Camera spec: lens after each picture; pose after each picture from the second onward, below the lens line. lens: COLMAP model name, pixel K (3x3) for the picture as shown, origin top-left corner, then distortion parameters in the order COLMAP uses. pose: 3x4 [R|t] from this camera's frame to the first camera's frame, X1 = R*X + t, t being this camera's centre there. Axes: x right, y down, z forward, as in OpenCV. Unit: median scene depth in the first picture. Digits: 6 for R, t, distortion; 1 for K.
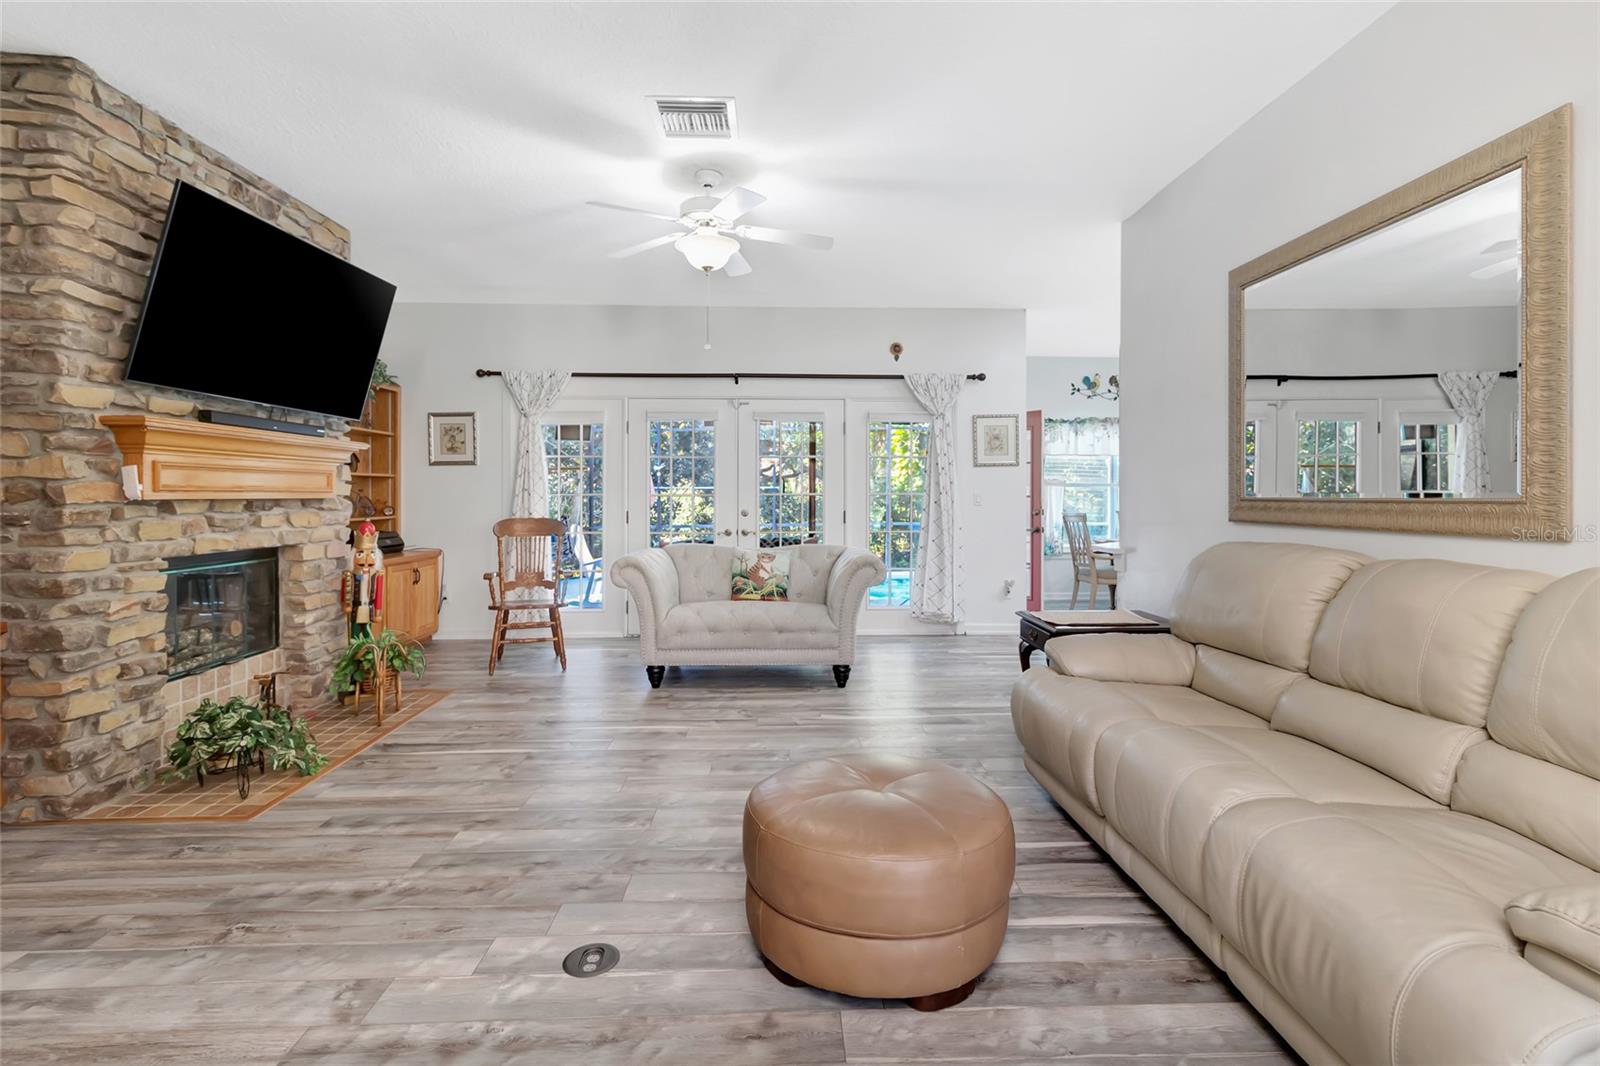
lens RADIAL K [[742.5, 0, 807.9], [0, 742.5, 496.2], [0, 0, 1]] dist [0.002981, 0.000220]
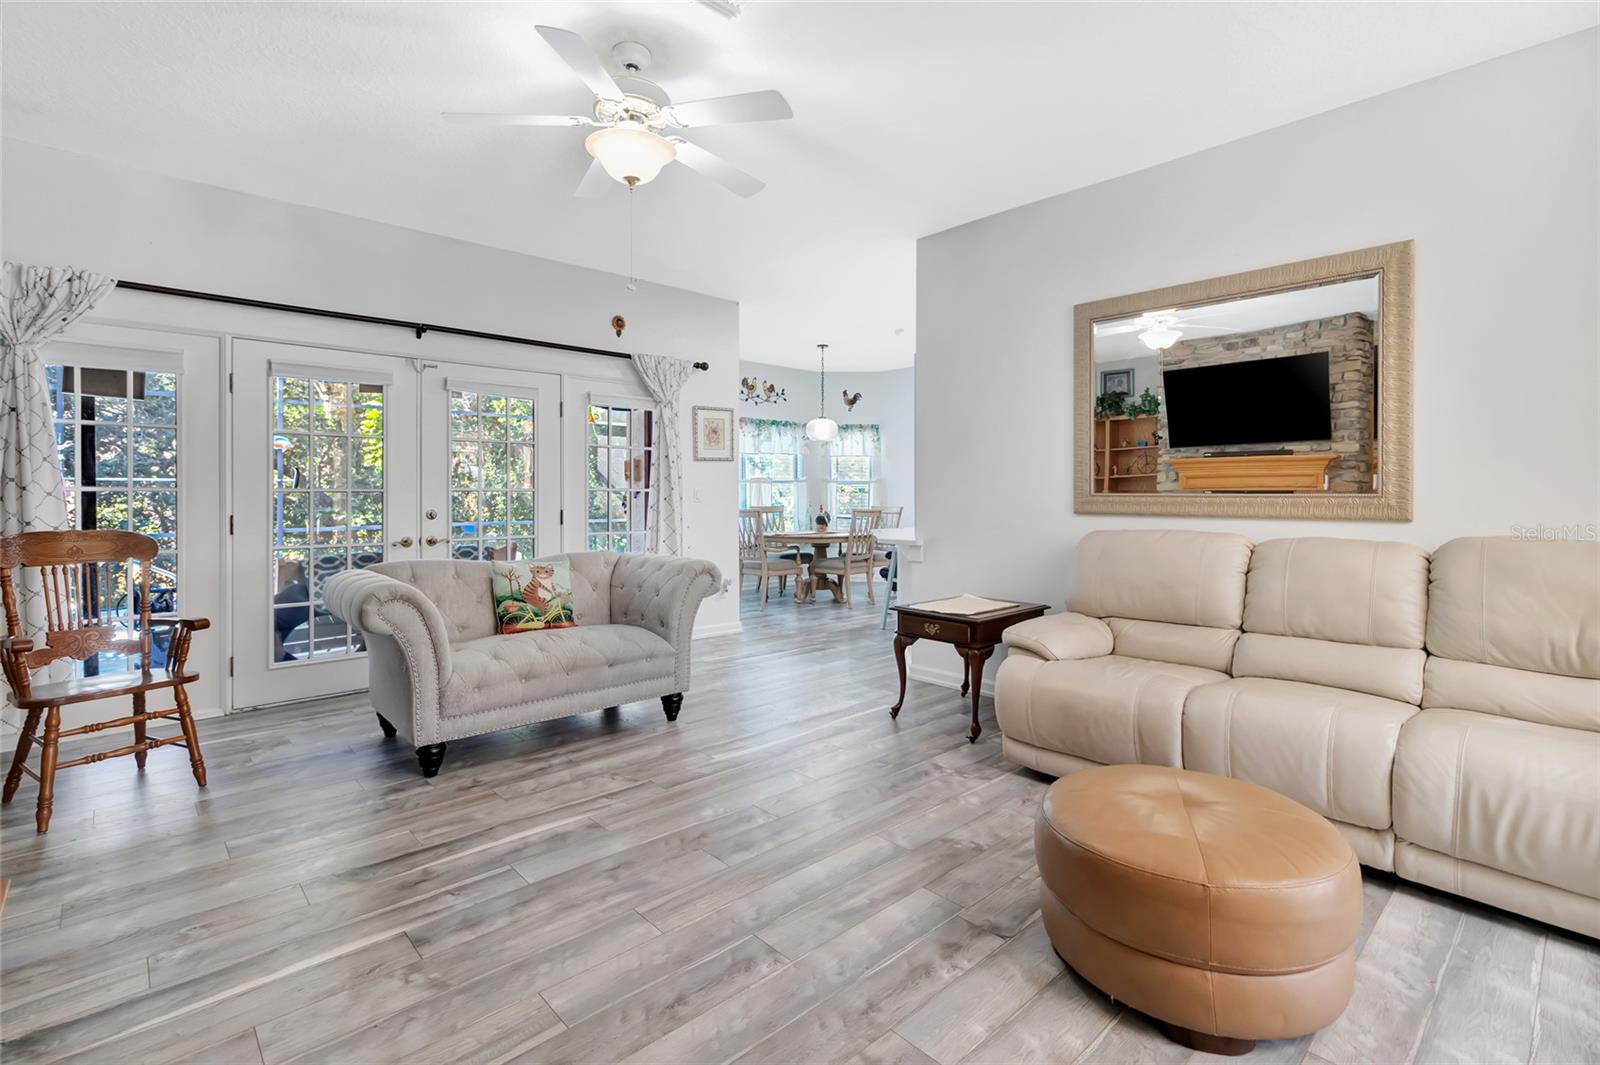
lens RADIAL K [[741.0, 0, 812.8], [0, 741.0, 496.0], [0, 0, 1]] dist [0.001393, 0.000285]
pose [[0.755118, -0.002697, 0.655584, -0.557470], [-0.000657, 0.999988, 0.004870, 0.000312], [-0.655589, -0.004109, 0.755107, 0.386661]]
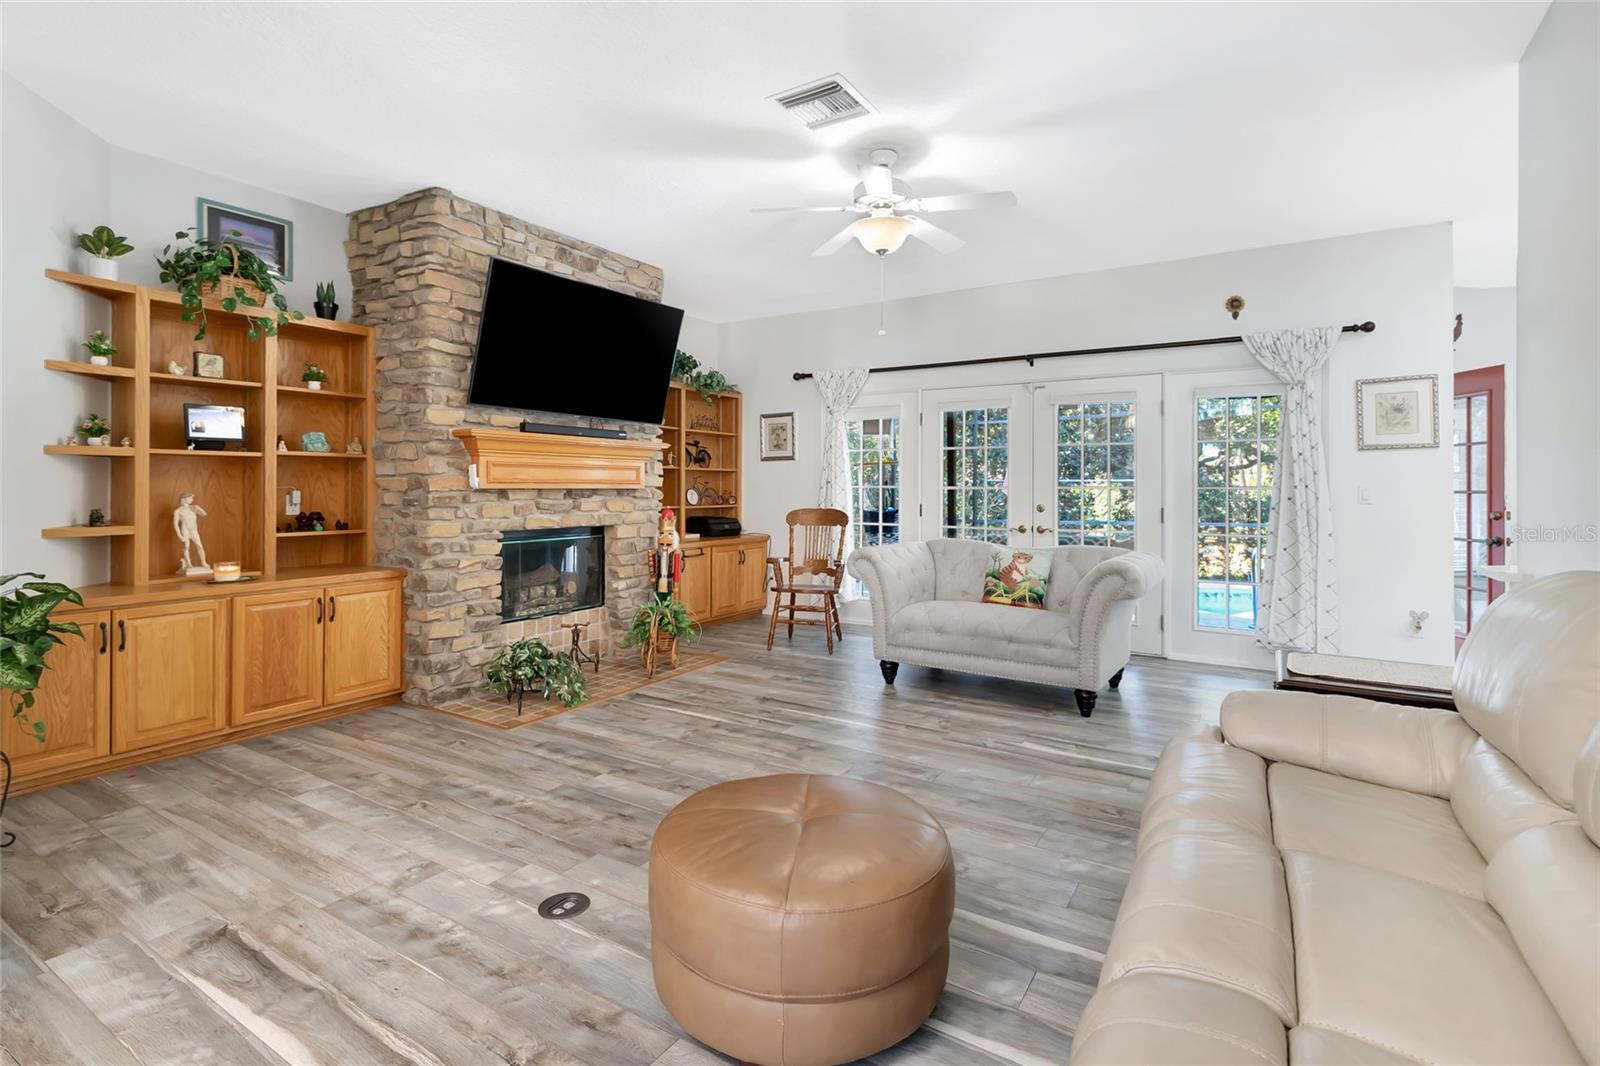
lens RADIAL K [[752.8, 0, 805.5], [0, 752.8, 481.7], [0, 0, 1]] dist [0.002334, 0.000354]
pose [[0.826111, -0.000419, -0.563507, 0.385339], [-0.005518, 0.999946, -0.008833, 0.000530], [0.563480, 0.010406, 0.826064, 0.163311]]
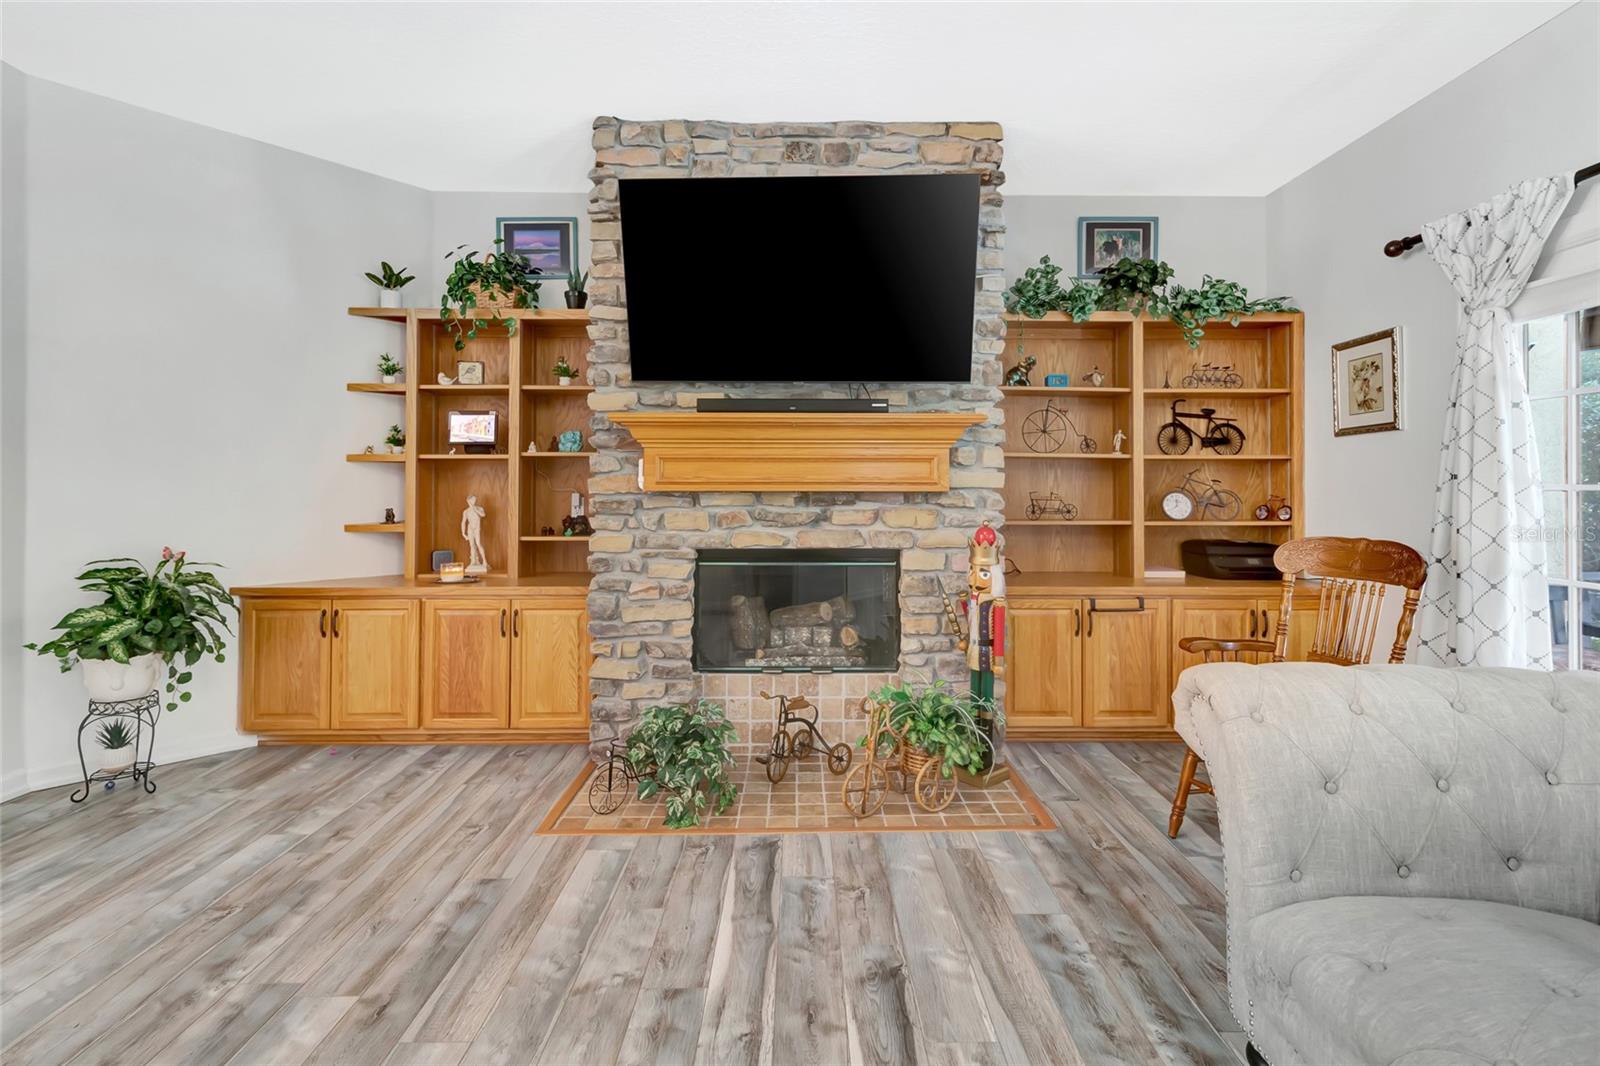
lens RADIAL K [[748.4, 0, 811.1], [0, 748.4, 477.8], [0, 0, 1]] dist [0.003560, 0.000511]
pose [[-0.028026, -0.012466, -0.999529, 0.160461], [-0.003407, 0.999918, -0.012375, -0.001747], [0.999601, 0.003058, -0.028066, 1.185323]]
